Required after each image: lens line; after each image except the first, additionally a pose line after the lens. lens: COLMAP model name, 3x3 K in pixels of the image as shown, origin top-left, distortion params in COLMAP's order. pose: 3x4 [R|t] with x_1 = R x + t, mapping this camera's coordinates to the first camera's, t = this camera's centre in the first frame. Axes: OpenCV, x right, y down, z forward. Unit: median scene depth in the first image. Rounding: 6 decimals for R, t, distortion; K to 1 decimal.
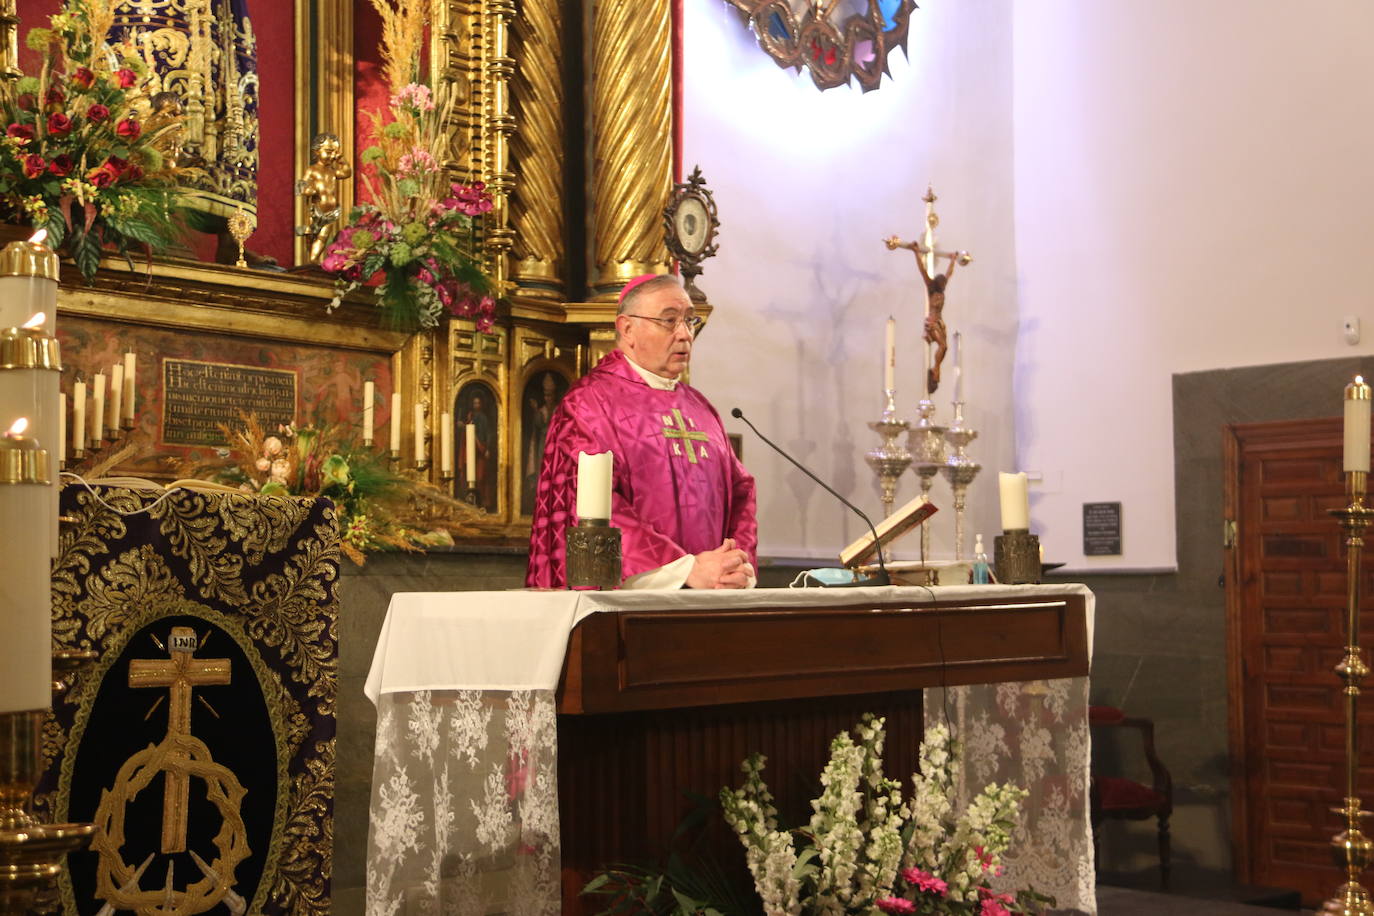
lens RADIAL K [[1995.7, 0, 716.5], [0, 1995.7, 459.2], [0, 0, 1]] dist [0.078330, 0.755326]
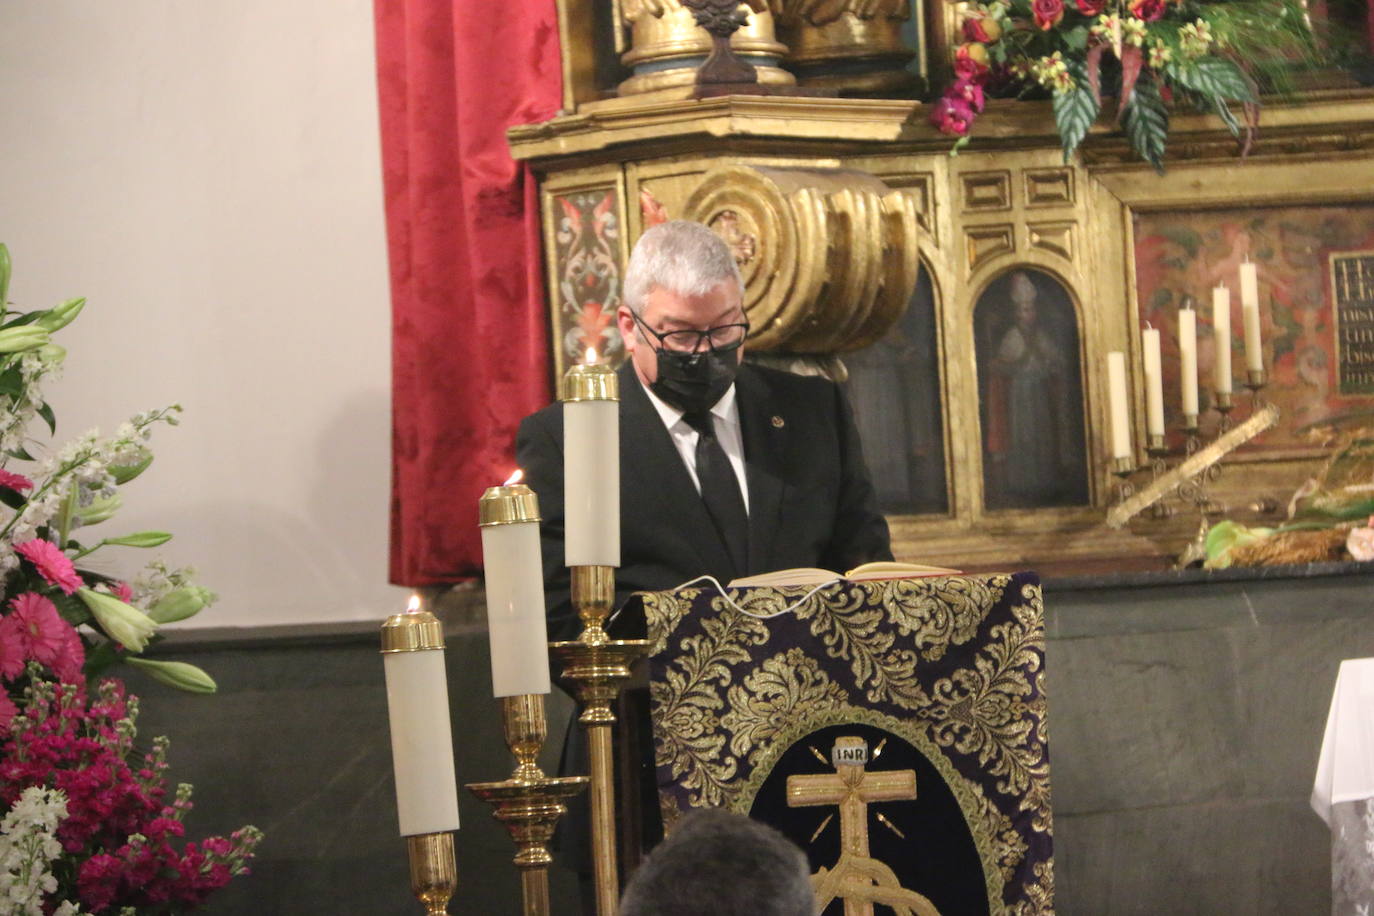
lens RADIAL K [[3541.3, 0, 689.3], [0, 3541.3, 554.4], [0, 0, 1]] dist [0.633707, 1.100821]
pose [[0.883566, -0.076655, -0.461990, 0.392099], [0.098340, 0.994887, 0.023002, -0.038639], [0.457865, -0.065755, 0.886587, -0.403379]]
